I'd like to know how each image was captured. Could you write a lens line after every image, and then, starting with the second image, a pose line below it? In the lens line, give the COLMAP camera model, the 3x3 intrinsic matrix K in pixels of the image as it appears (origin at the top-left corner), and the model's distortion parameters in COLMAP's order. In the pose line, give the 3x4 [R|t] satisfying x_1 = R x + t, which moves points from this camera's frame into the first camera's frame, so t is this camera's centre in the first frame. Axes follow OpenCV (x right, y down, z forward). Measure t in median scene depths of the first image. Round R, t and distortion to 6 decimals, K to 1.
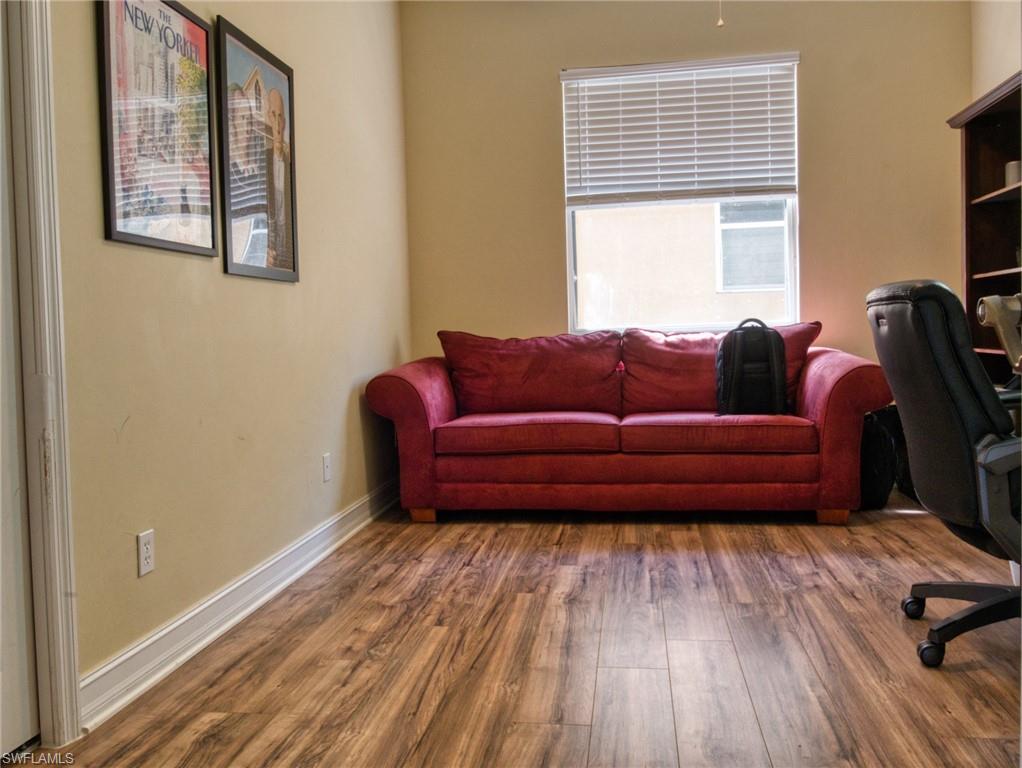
lens RADIAL K [[846.0, 0, 516.7], [0, 846.0, 350.5], [0, 0, 1]] dist [0.053740, -0.082286]
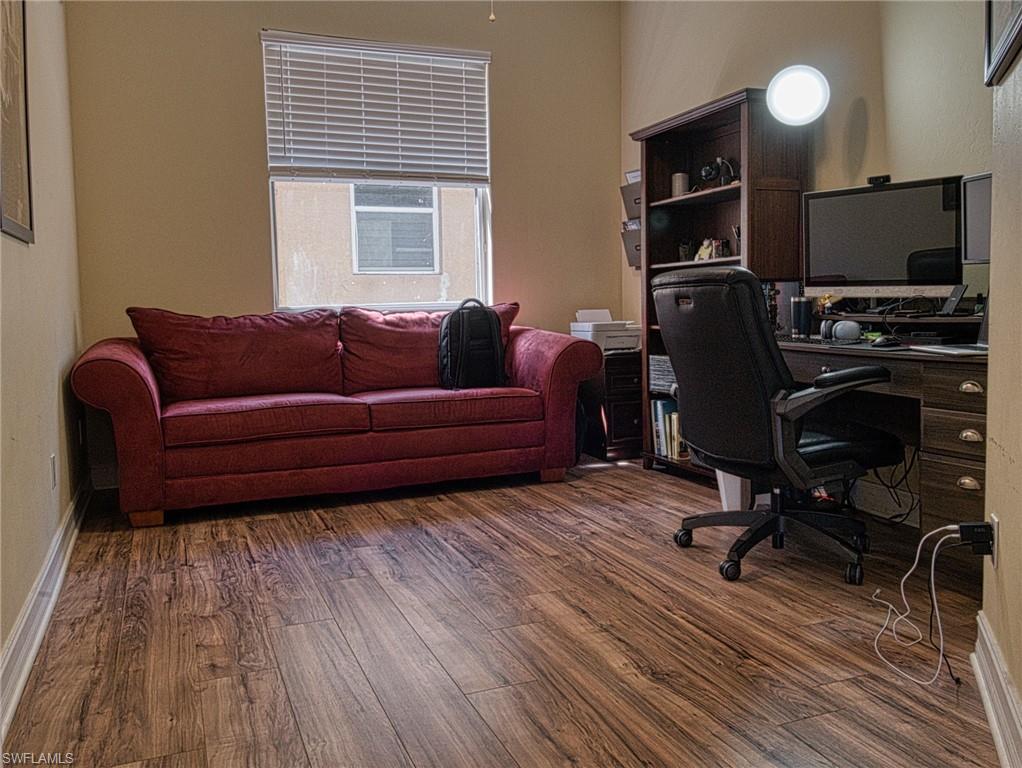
lens RADIAL K [[846.0, 0, 516.7], [0, 846.0, 350.5], [0, 0, 1]] dist [0.053740, -0.082286]
pose [[0.863115, -0.015901, 0.504757, -0.207527], [0.005656, 0.999746, 0.021822, 0.004535], [-0.504976, -0.015980, 0.862986, 0.050940]]
